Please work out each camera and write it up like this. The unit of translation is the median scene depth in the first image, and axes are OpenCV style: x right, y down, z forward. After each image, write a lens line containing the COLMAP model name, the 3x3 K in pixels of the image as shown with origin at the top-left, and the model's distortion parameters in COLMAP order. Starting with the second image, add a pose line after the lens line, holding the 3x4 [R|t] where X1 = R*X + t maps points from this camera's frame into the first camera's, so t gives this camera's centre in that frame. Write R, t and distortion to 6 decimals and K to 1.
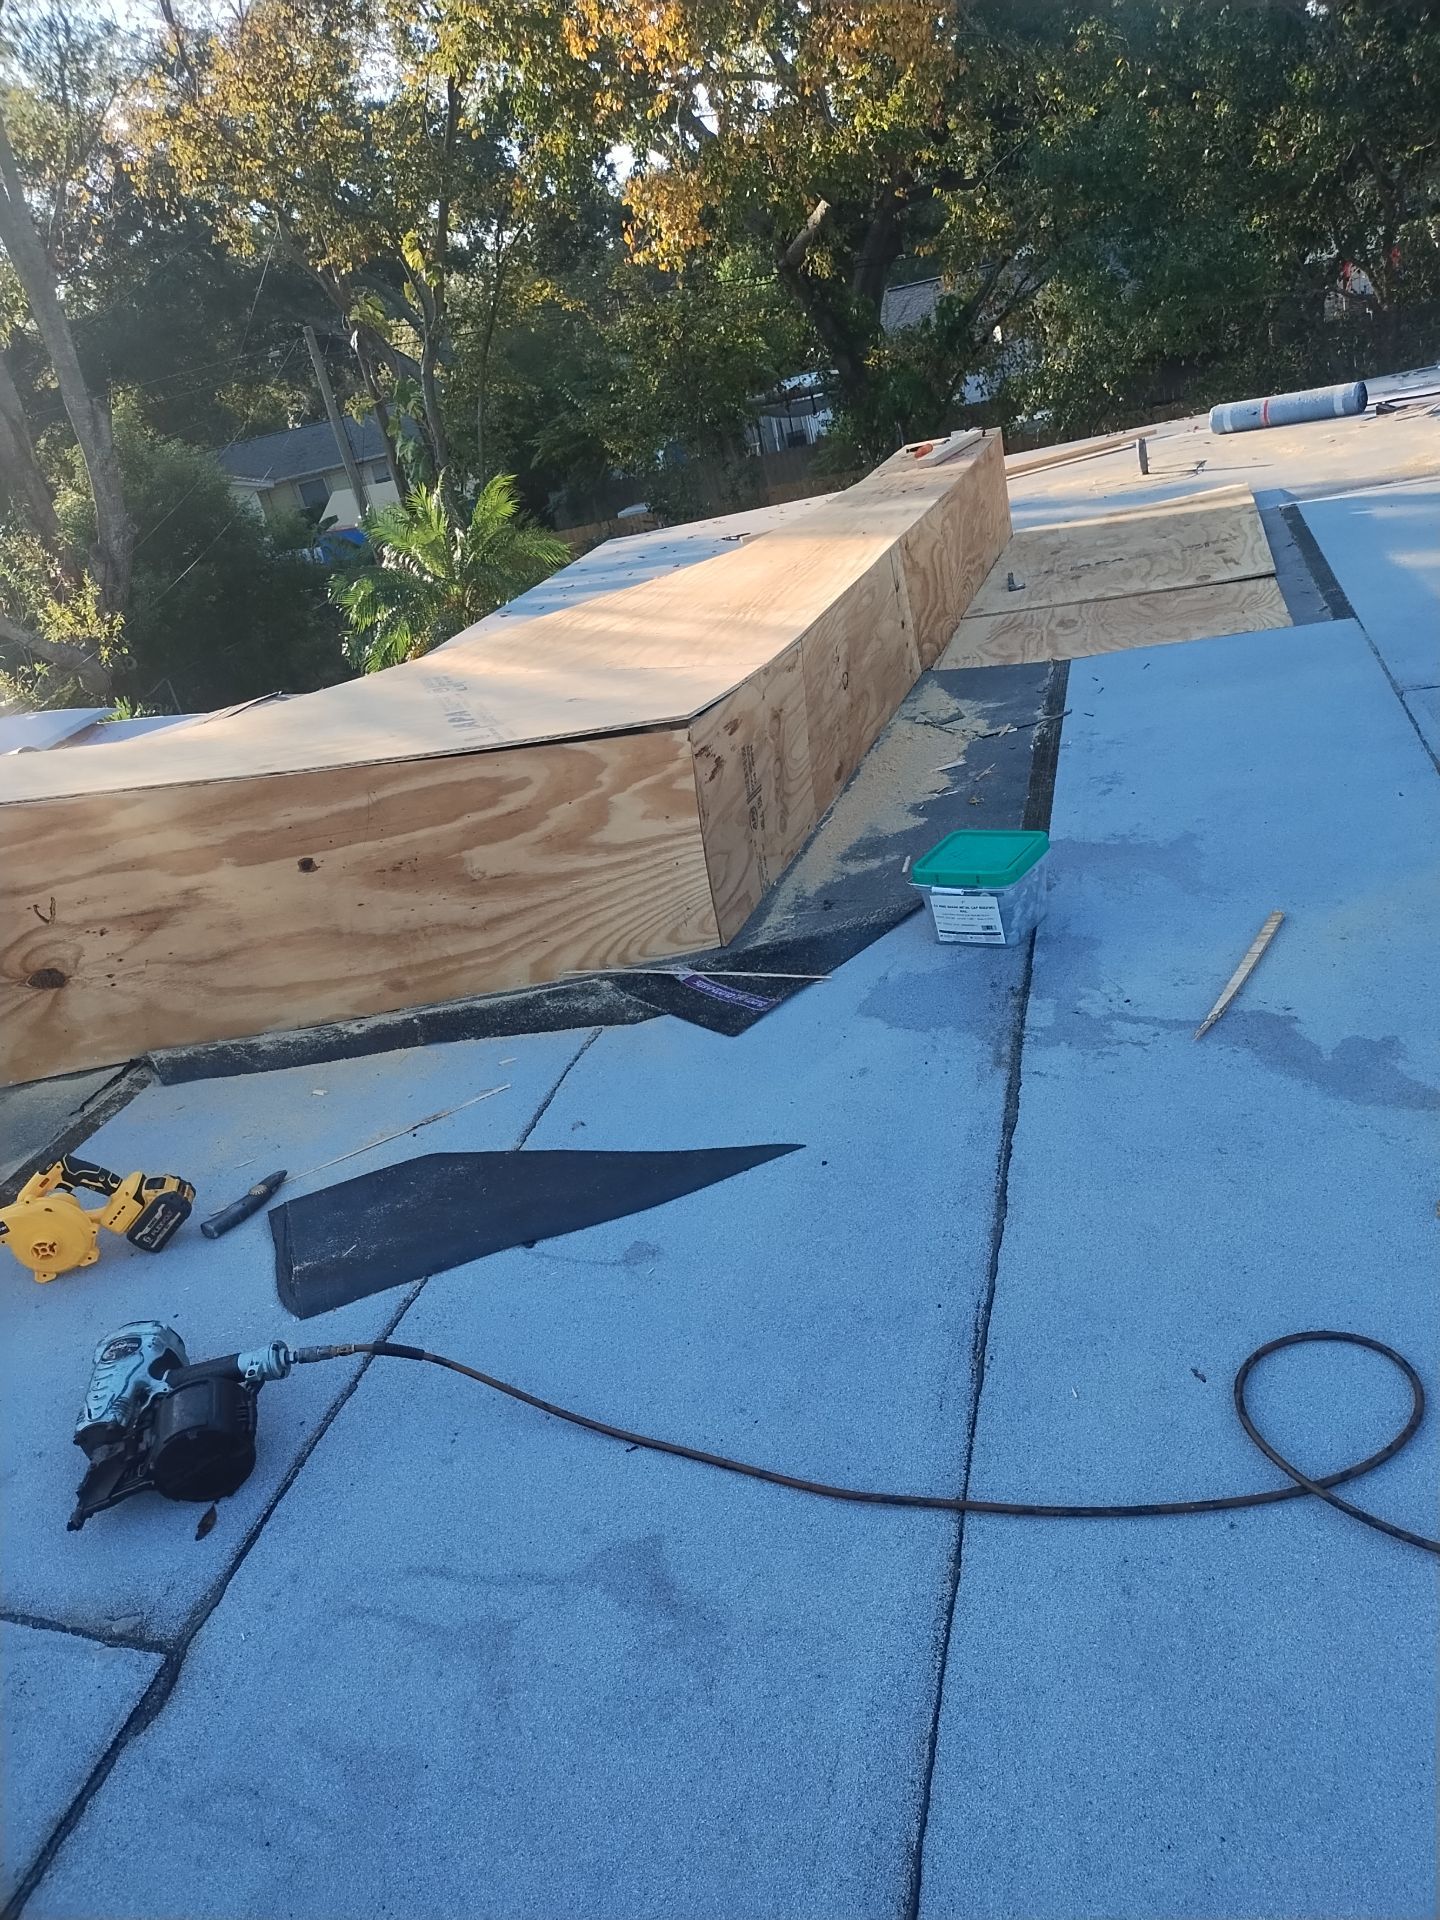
lens RADIAL K [[1443.3, 0, 718.0], [0, 1443.3, 950.6], [0, 0, 1]] dist [0.070921, -0.067503]
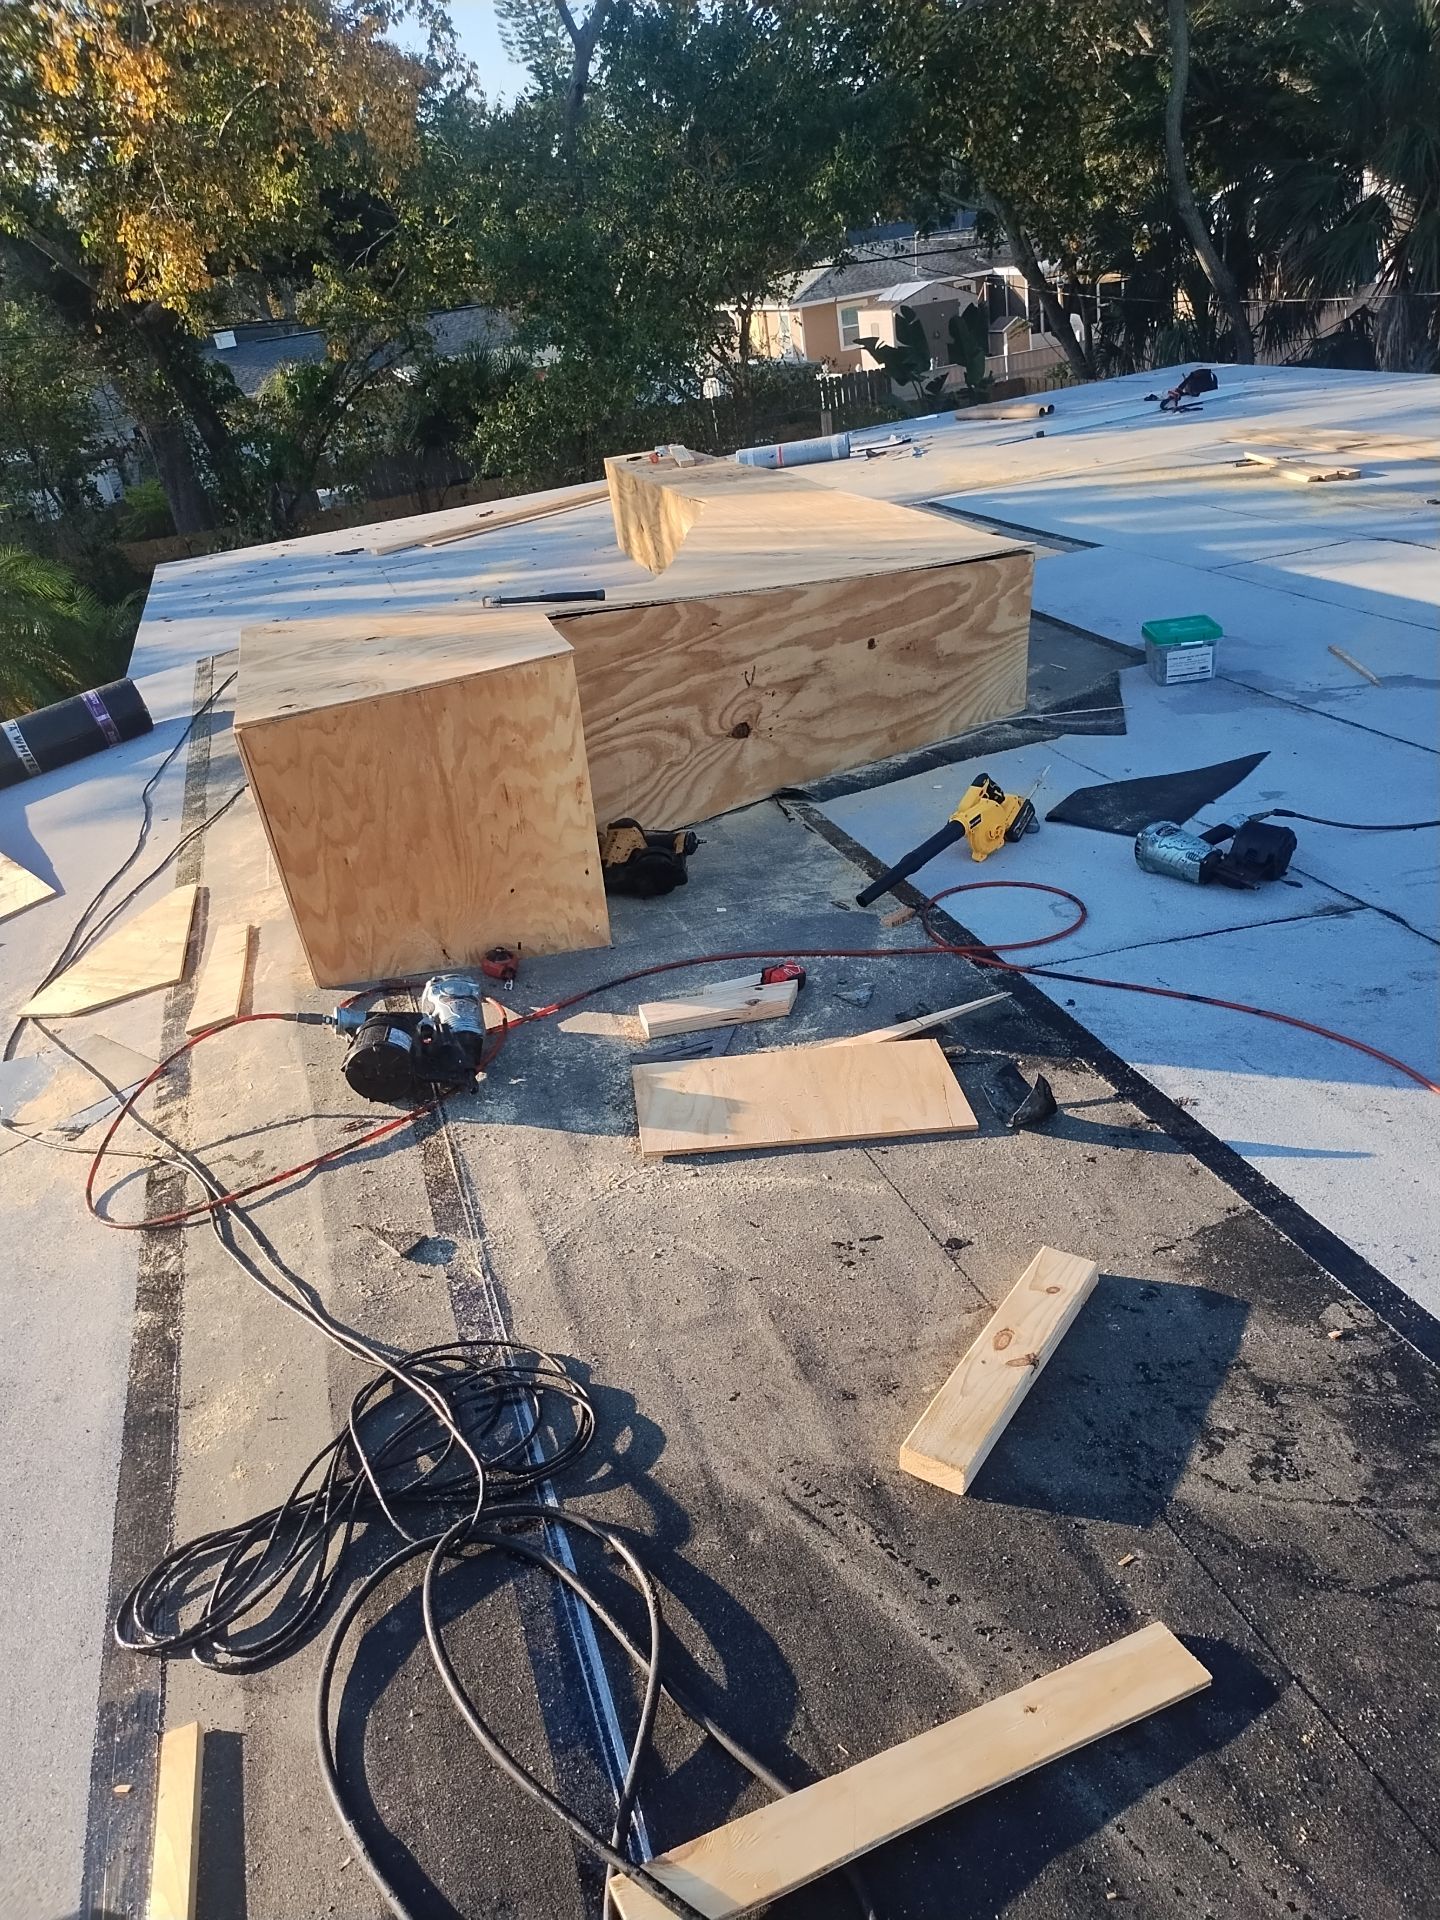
lens RADIAL K [[1443.3, 0, 719.4], [0, 1443.3, 969.4], [0, 0, 1]] dist [0.070921, -0.067503]
pose [[0.849850, -0.143306, 0.507167, -1.164965], [0.169682, 0.985481, -0.005874, 0.237314], [-0.498962, 0.091049, 0.861828, -0.127506]]
